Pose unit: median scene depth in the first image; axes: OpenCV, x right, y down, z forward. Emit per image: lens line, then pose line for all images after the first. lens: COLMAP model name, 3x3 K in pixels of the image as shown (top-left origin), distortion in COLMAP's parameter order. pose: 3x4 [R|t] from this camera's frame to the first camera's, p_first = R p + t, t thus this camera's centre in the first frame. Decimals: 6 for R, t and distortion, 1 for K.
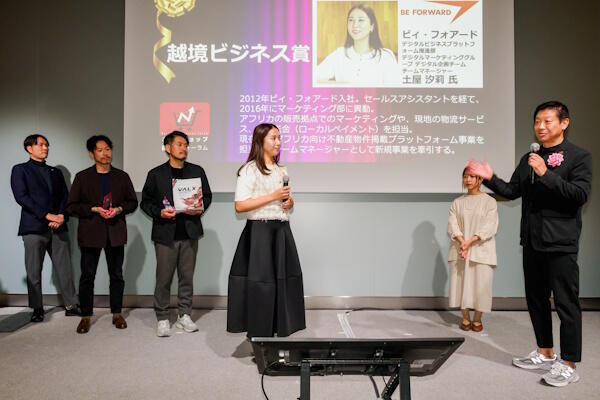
lens RADIAL K [[428.1, 0, 301.4], [0, 428.1, 203.4], [0, 0, 1]] dist [-0.015750, 0.011832]
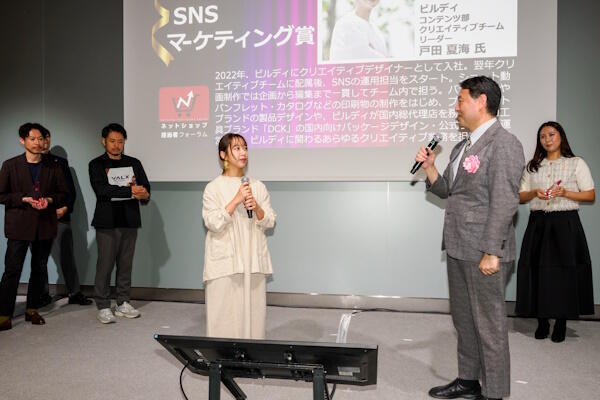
lens RADIAL K [[472.1, 0, 304.6], [0, 472.1, 202.7], [0, 0, 1]] dist [0.018711, 0.005894]
pose [[0.988296, 0.001043, -0.152542, 0.201701], [0.002040, 0.999797, 0.020051, 0.001278], [0.152532, -0.020127, 0.988093, -0.003248]]
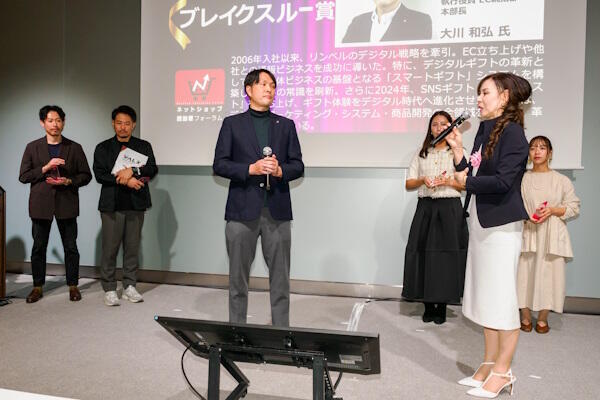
lens RADIAL K [[479.9, 0, 297.3], [0, 479.9, 193.9], [0, 0, 1]] dist [0.013426, -0.004660]
pose [[0.979226, 0.019603, -0.201823, 0.207735], [-0.013500, 0.999410, 0.031572, 0.001282], [0.202322, -0.028192, 0.978913, -0.003565]]
